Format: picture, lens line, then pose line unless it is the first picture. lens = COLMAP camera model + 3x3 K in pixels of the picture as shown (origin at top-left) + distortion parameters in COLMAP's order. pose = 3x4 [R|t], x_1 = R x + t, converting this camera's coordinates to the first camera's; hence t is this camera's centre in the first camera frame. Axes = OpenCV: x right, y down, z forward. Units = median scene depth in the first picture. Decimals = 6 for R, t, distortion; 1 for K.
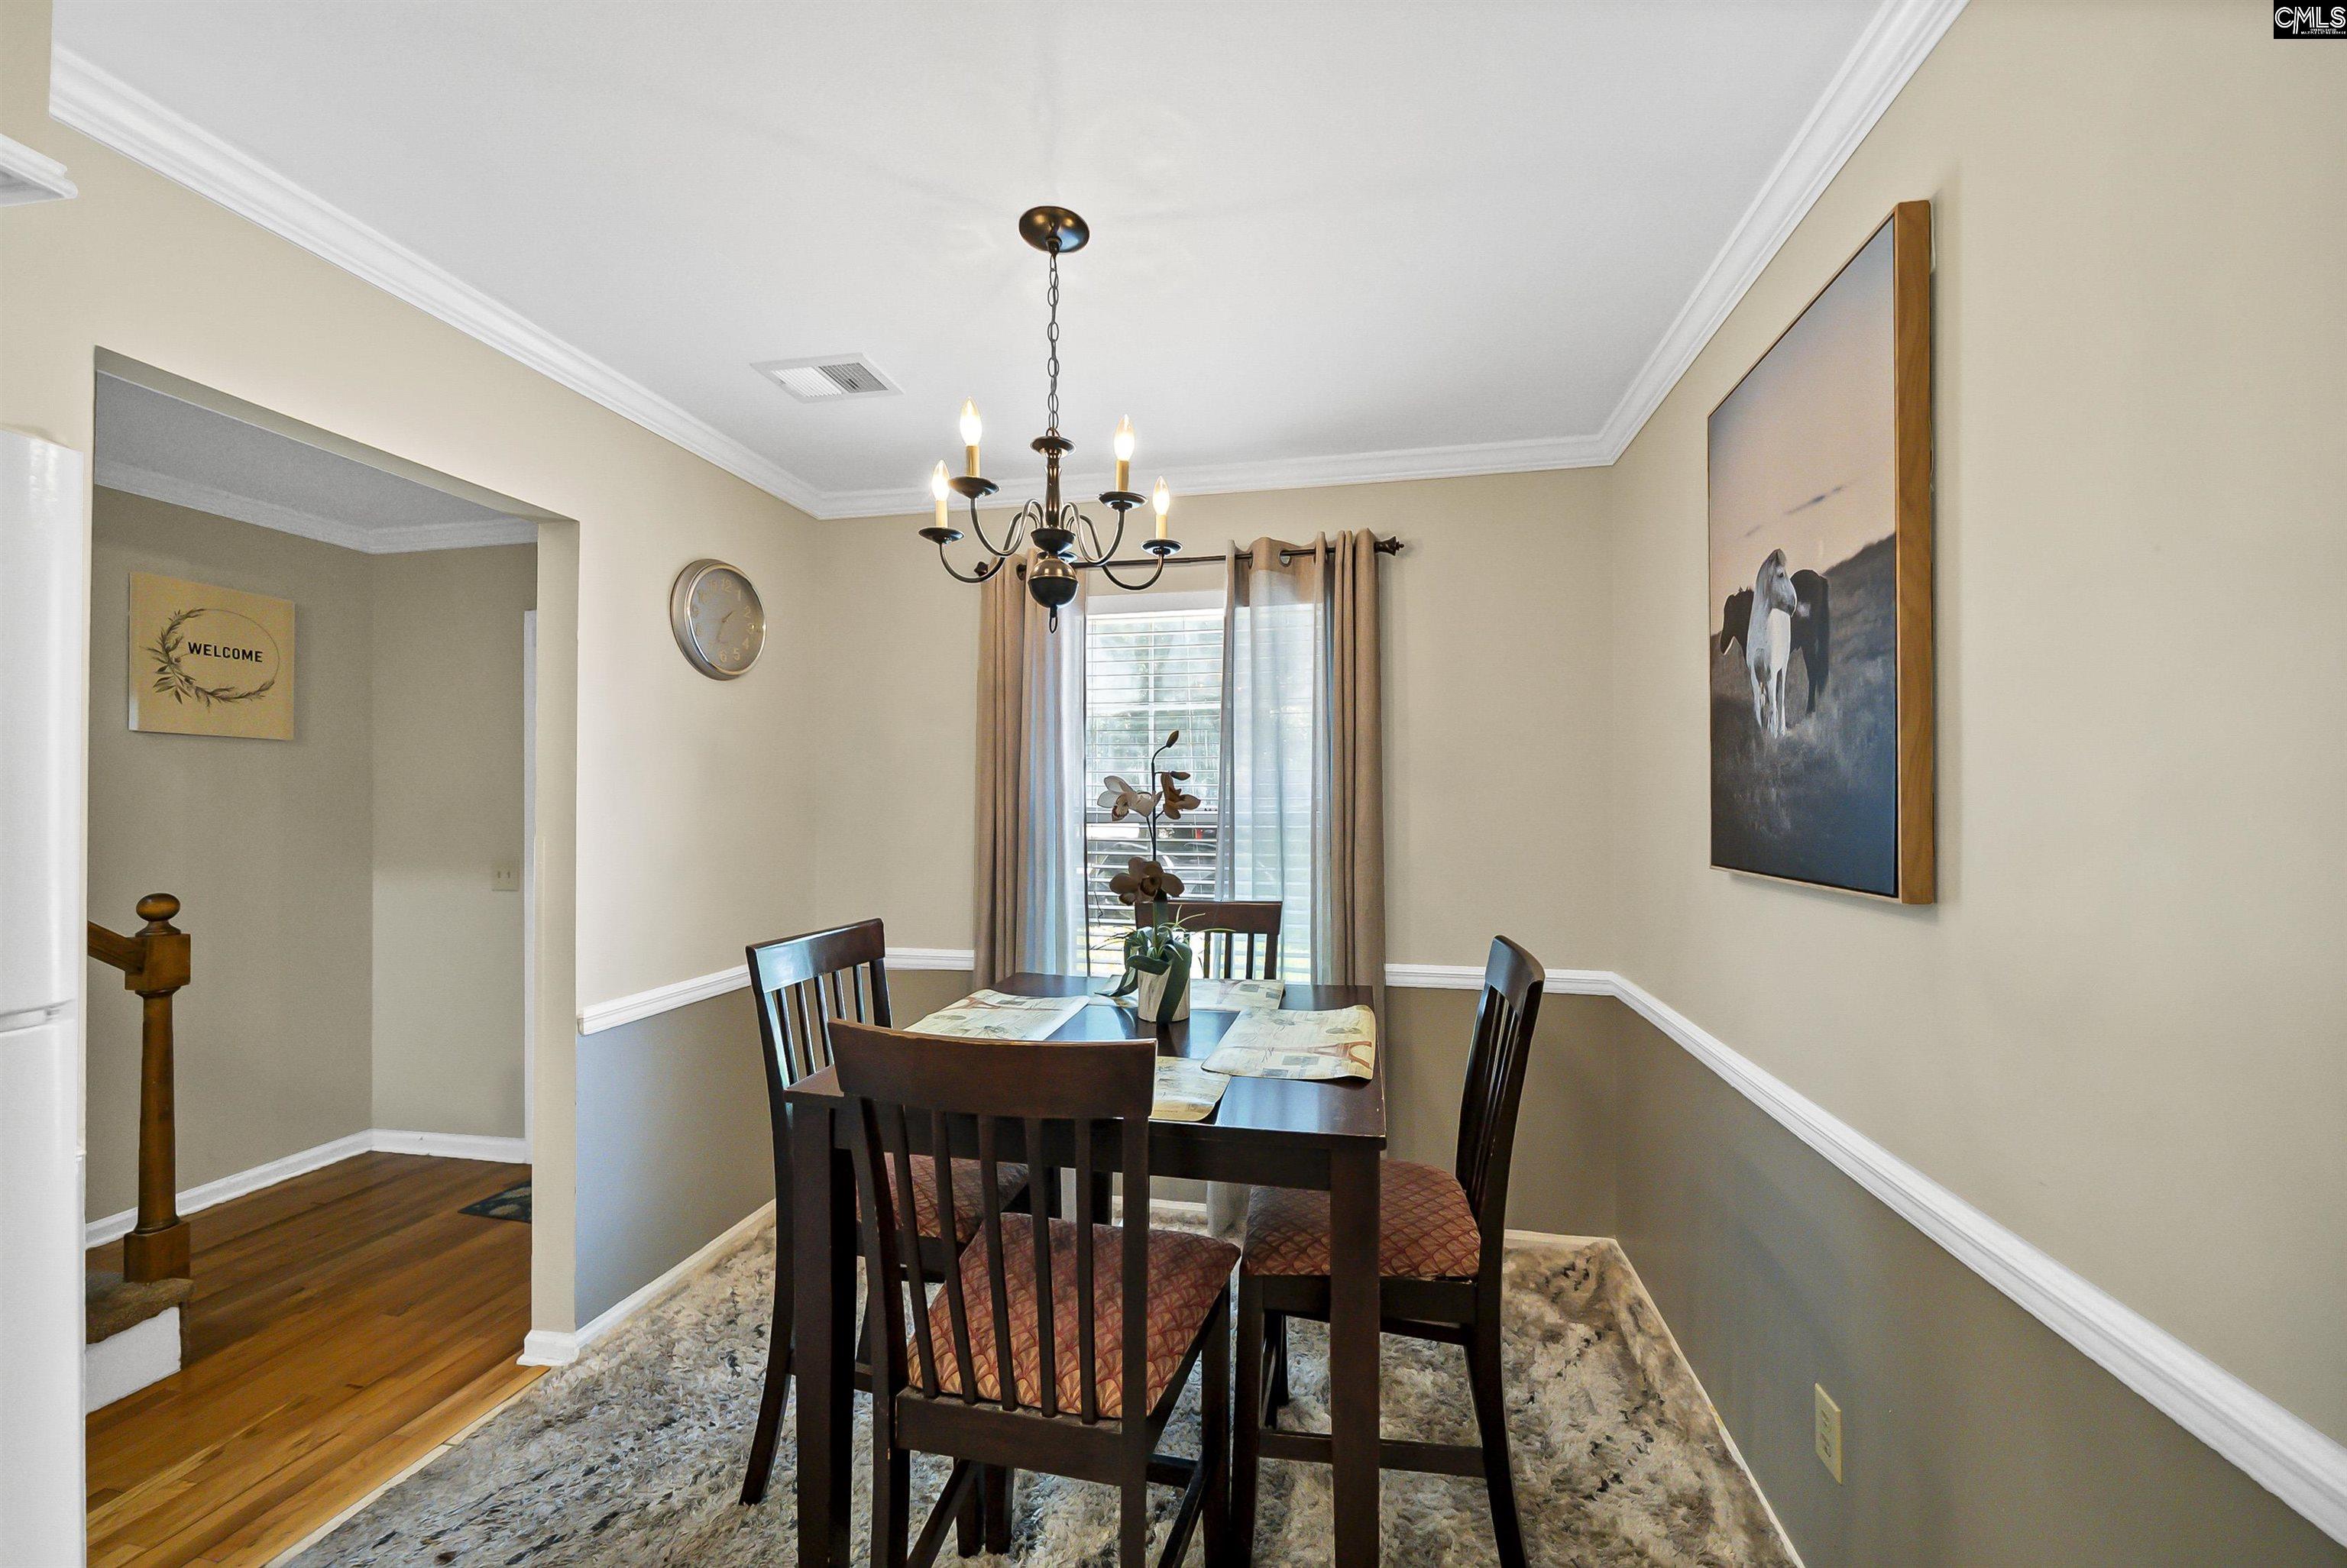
lens RADIAL K [[853.7, 0, 1176.6], [0, 853.7, 796.0], [0, 0, 1]] dist [-0.002165, -0.000093]
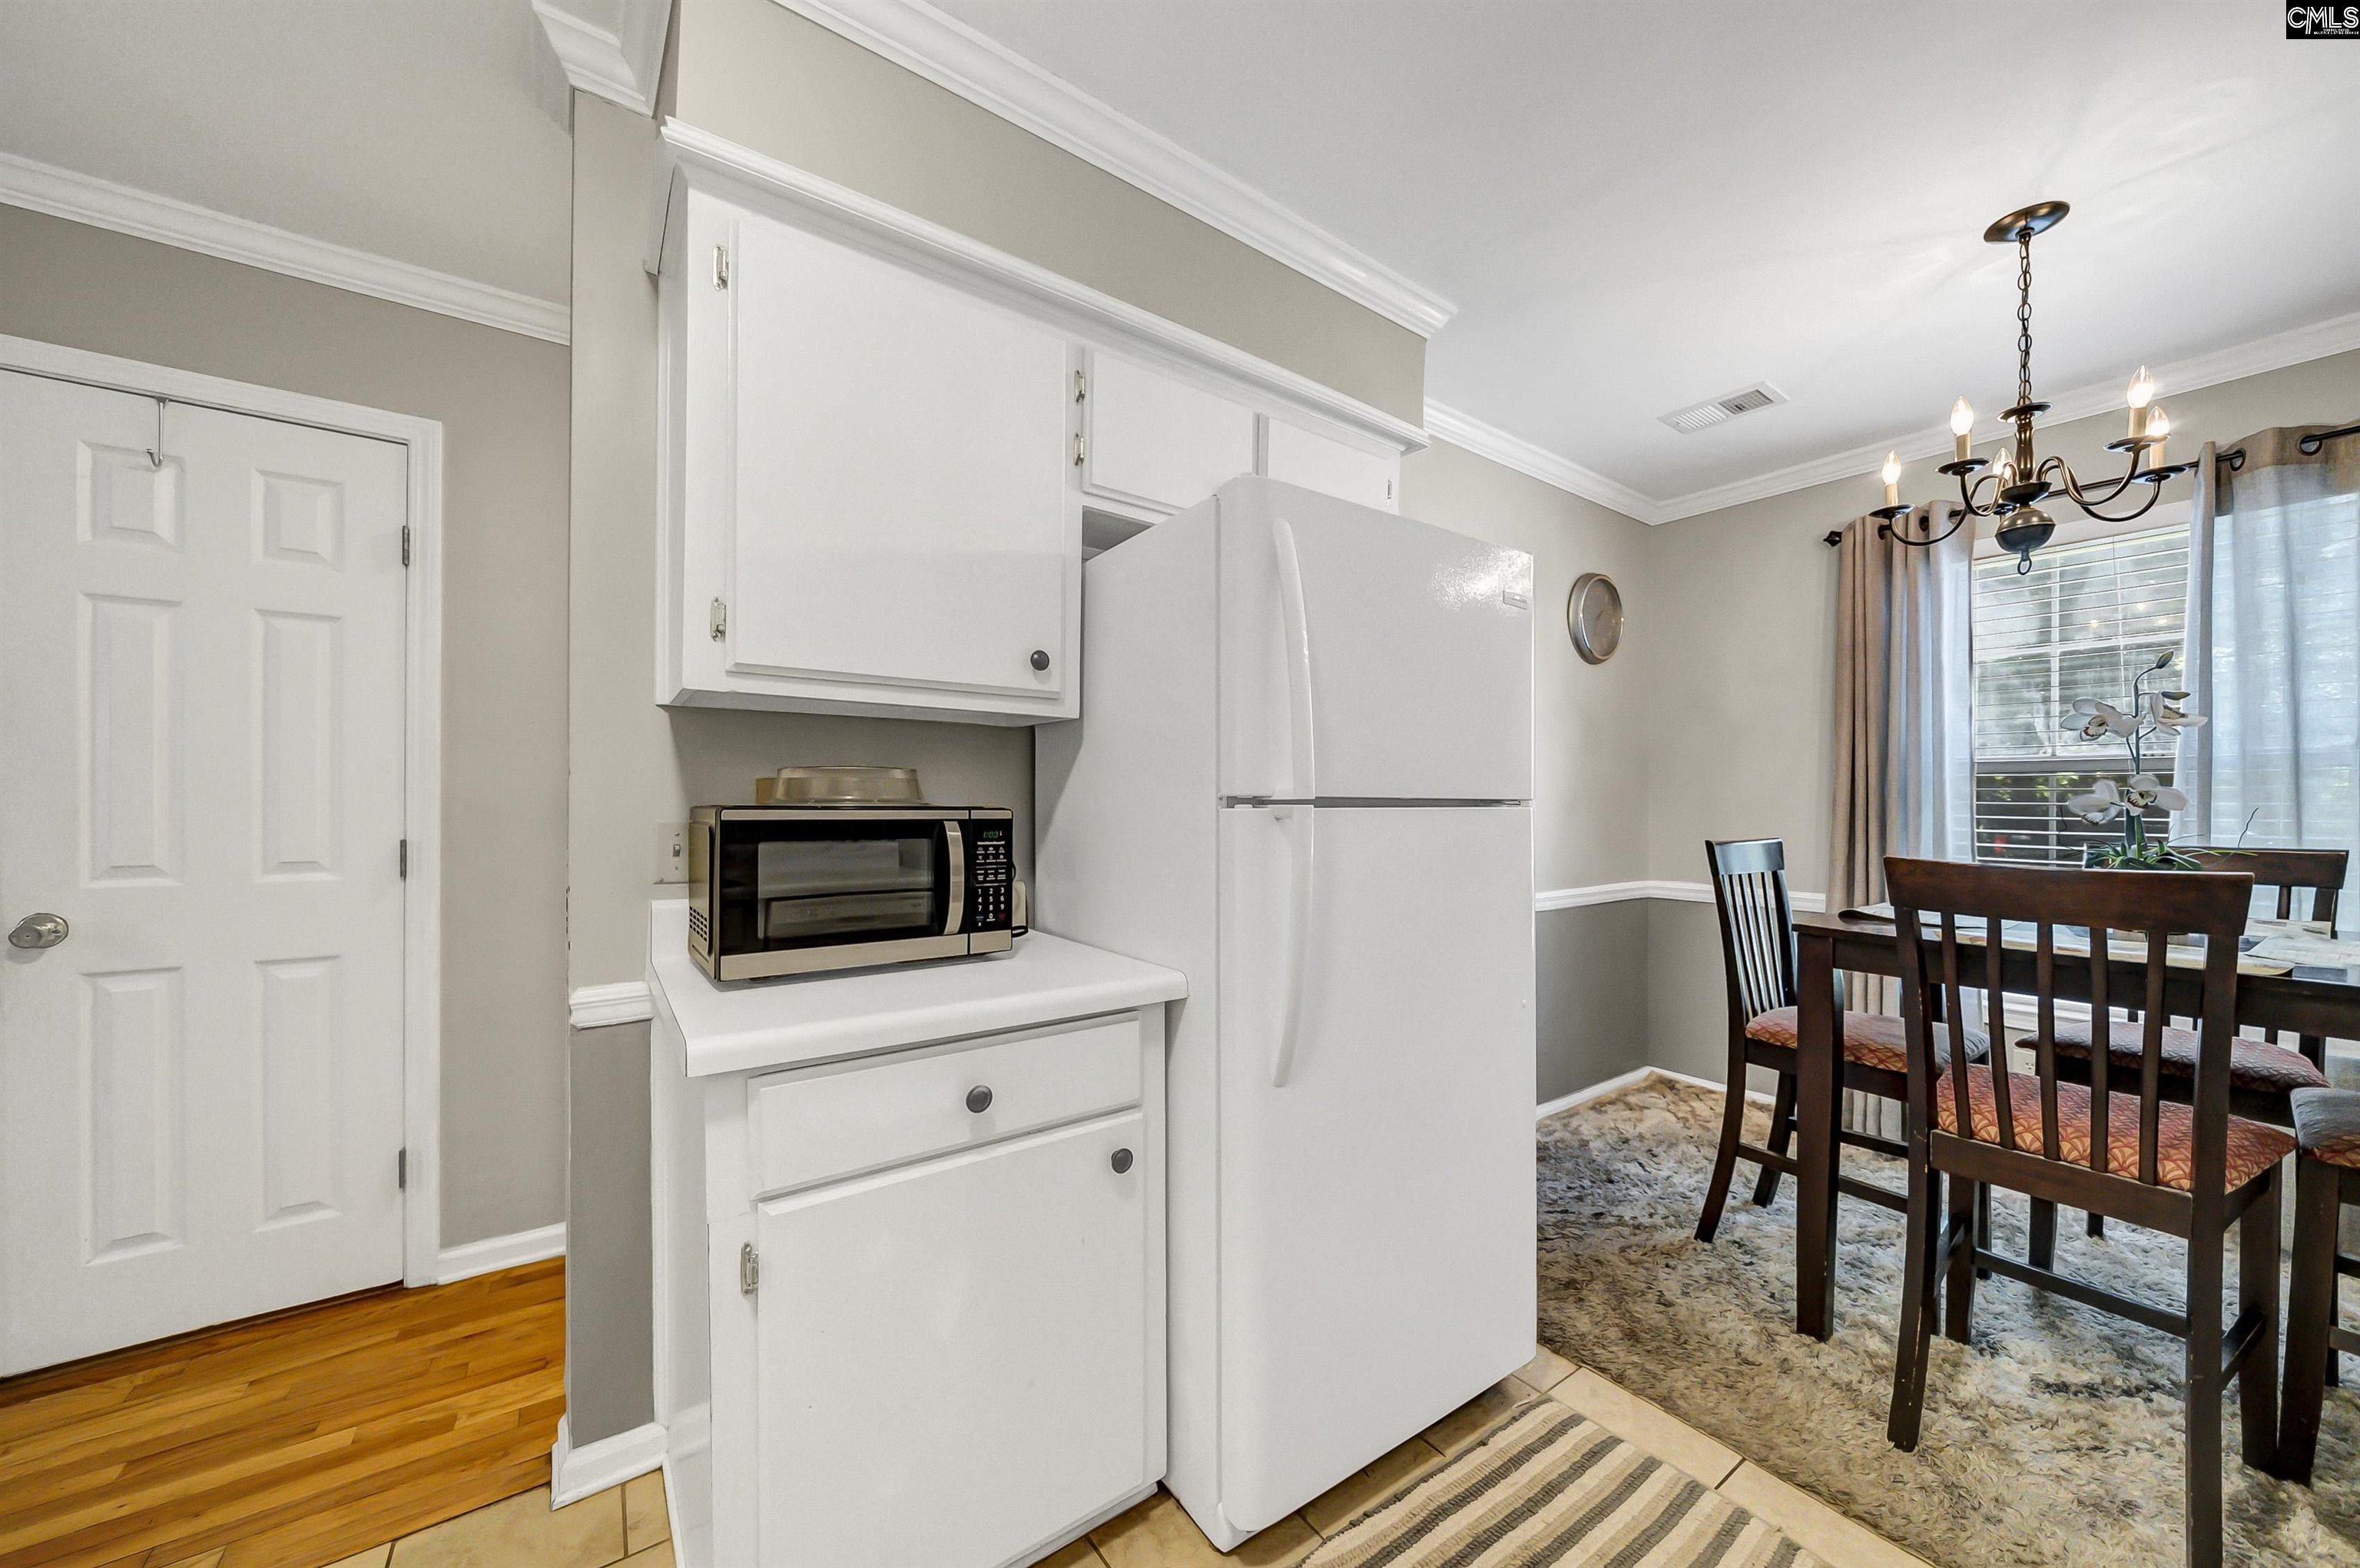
lens RADIAL K [[826.4, 0, 1180.1], [0, 826.4, 796.8], [0, 0, 1]] dist [0.001990, 0.000312]
pose [[0.730925, -0.000010, -0.682457, -0.214687], [0.002319, 0.999994, 0.002469, 0.105010], [0.682454, -0.003388, 0.730921, -0.600172]]
